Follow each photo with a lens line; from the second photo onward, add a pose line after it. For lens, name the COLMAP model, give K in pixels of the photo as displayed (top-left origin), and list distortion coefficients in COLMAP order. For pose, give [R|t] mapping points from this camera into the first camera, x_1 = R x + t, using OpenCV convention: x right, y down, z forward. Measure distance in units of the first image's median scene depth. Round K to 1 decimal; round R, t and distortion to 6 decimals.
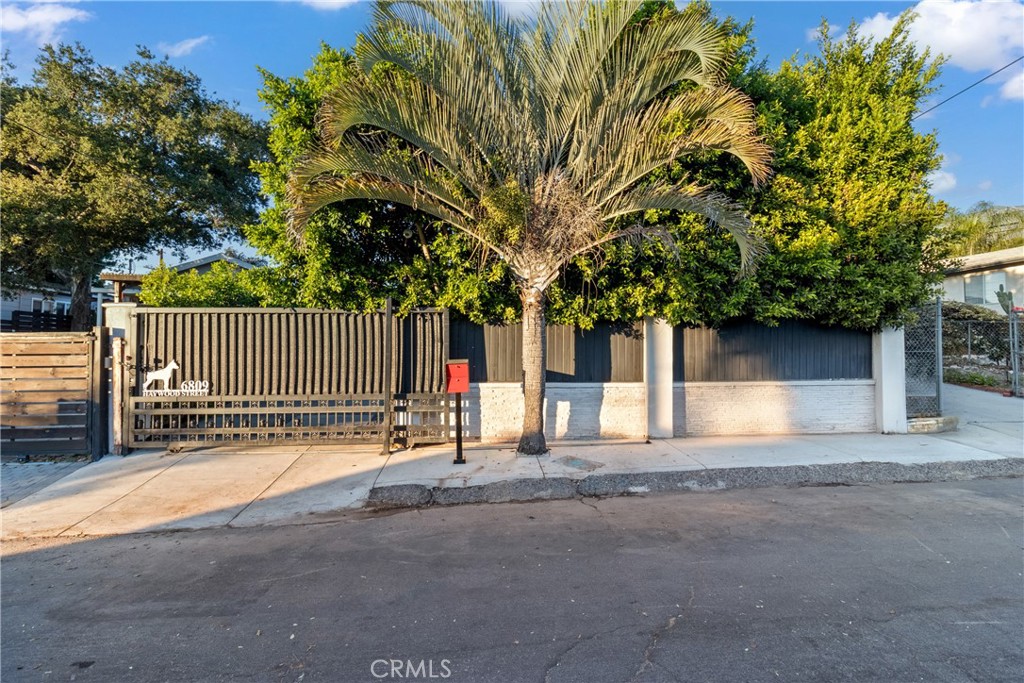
lens RADIAL K [[489.9, 0, 512.0], [0, 489.9, 341.5], [0, 0, 1]] dist [-0.002488, -0.000283]
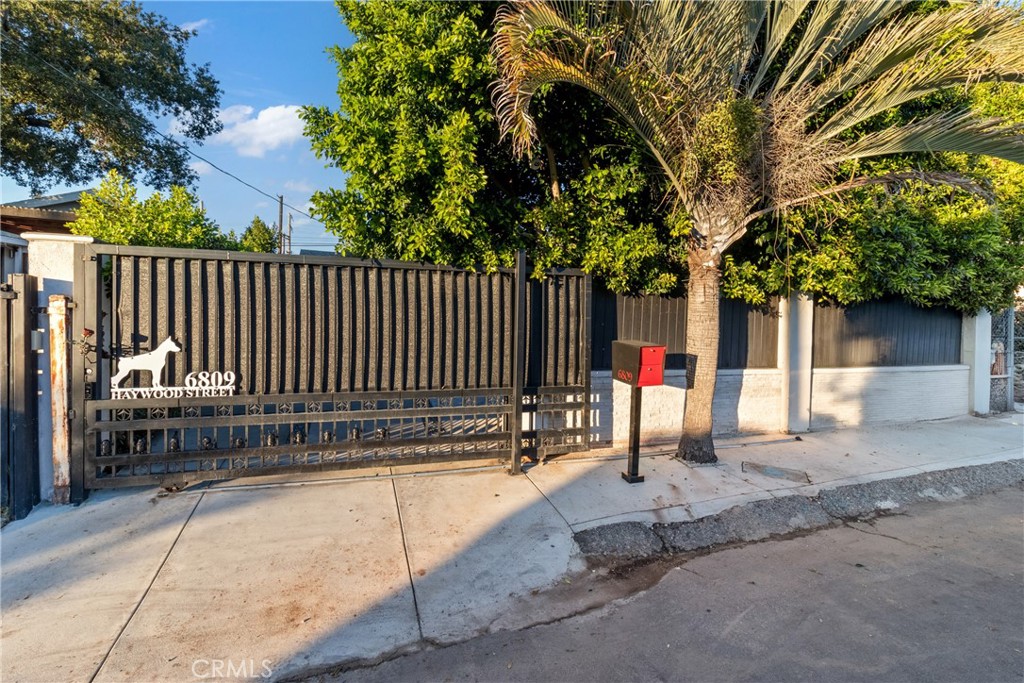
lens RADIAL K [[489.9, 0, 512.0], [0, 489.9, 341.5], [0, 0, 1]] dist [-0.002488, -0.000283]
pose [[0.966516, 0.008147, 0.256475, -0.446283], [-0.018989, 0.999026, 0.039822, 0.012066], [-0.255901, -0.043359, 0.965730, 0.325337]]
